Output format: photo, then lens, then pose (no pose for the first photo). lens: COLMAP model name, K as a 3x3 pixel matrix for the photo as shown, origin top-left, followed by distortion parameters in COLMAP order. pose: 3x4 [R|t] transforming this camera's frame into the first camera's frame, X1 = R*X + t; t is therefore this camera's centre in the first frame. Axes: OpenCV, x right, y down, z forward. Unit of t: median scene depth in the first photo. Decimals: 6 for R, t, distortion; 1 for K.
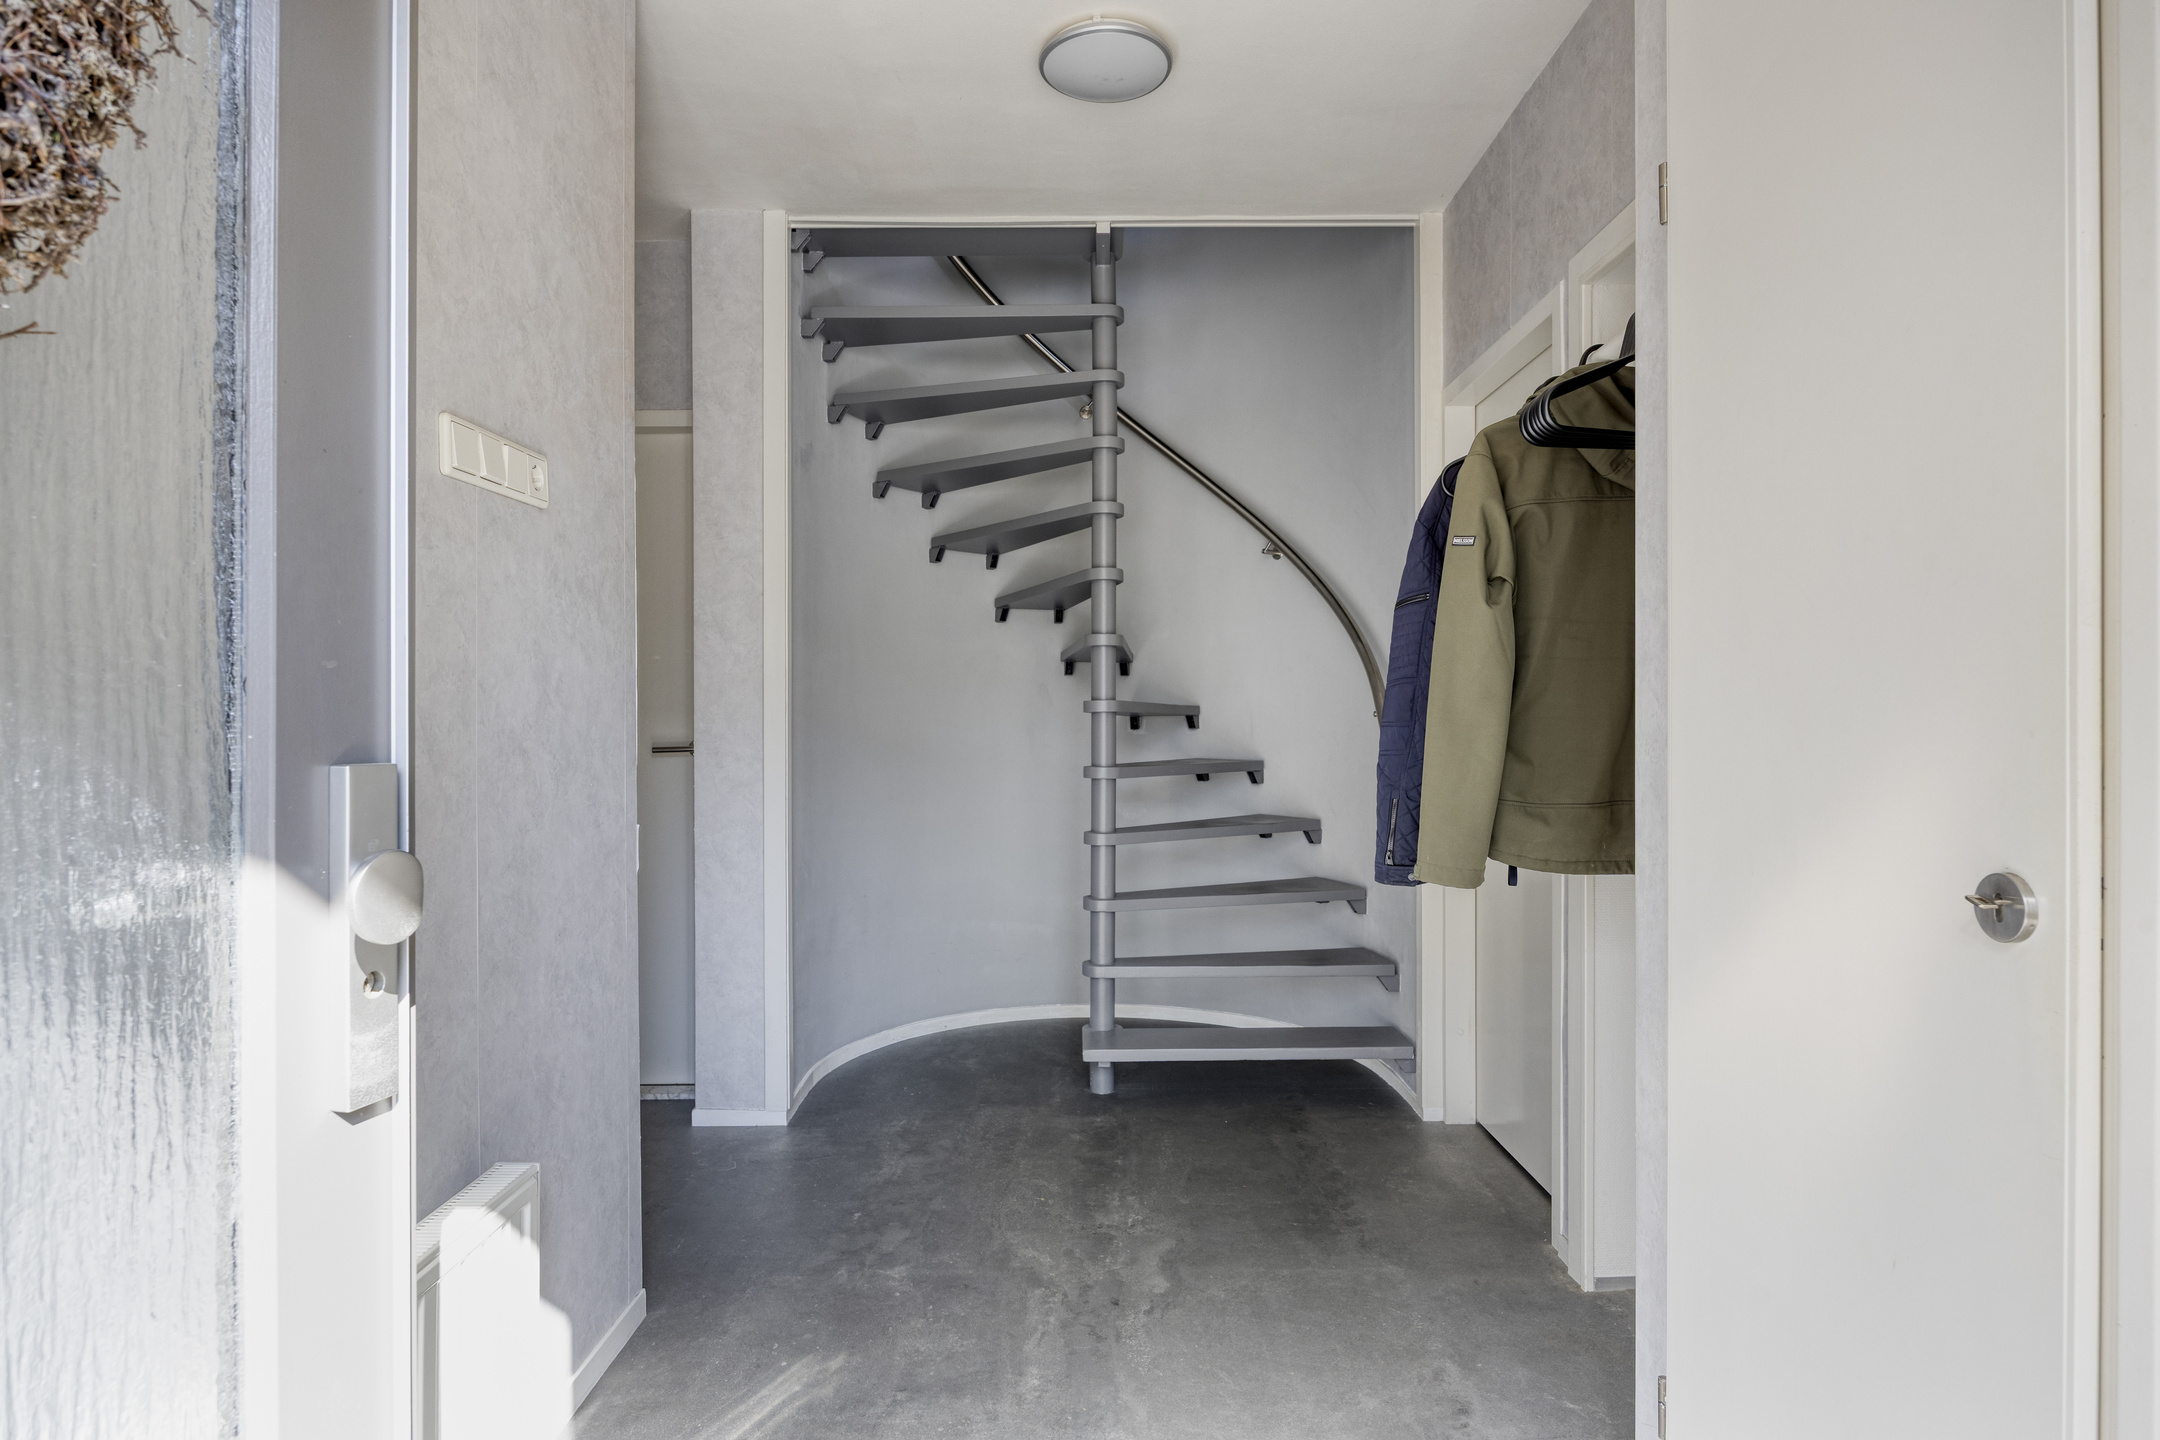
lens RADIAL K [[1255.5, 0, 1080.0], [0, 1255.5, 720.0], [0, 0, 1]] dist [-0.002118, -0.000396]
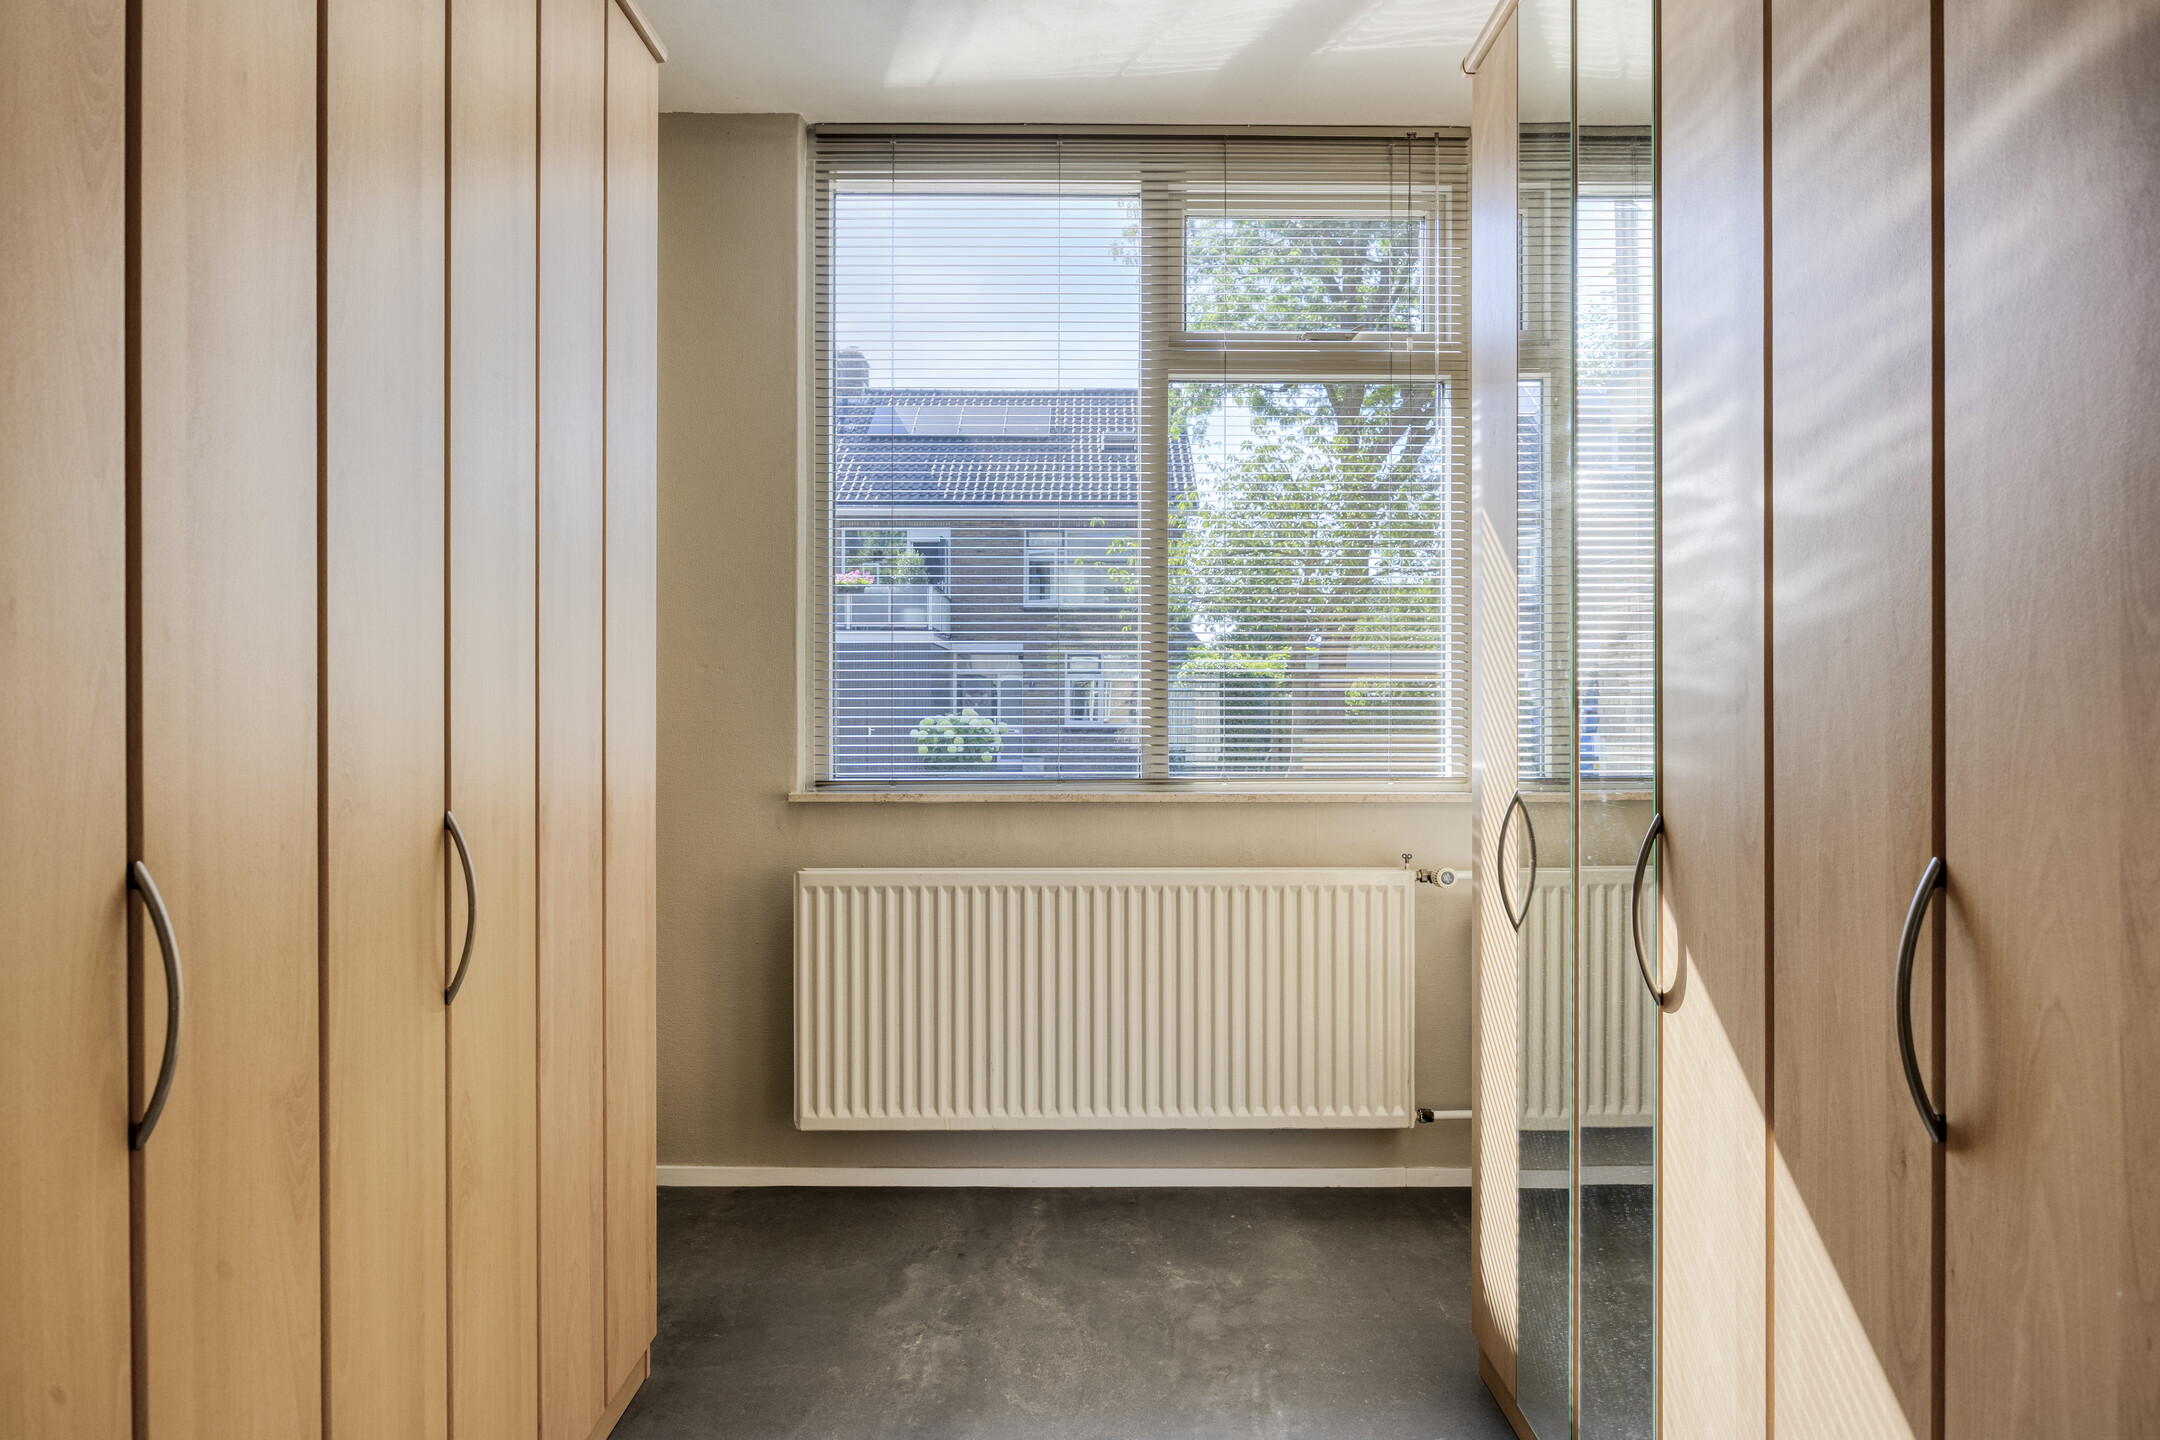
lens RADIAL K [[1367.3, 0, 1080.0], [0, 1367.3, 720.0], [0, 0, 1]] dist [0.000081, -0.000009]
pose [[-0.999986, 0.000112, -0.005267, -0.059560], [0.000131, 0.999993, -0.003625, 0.009877], [0.005266, -0.003626, -0.999980, 1.926031]]
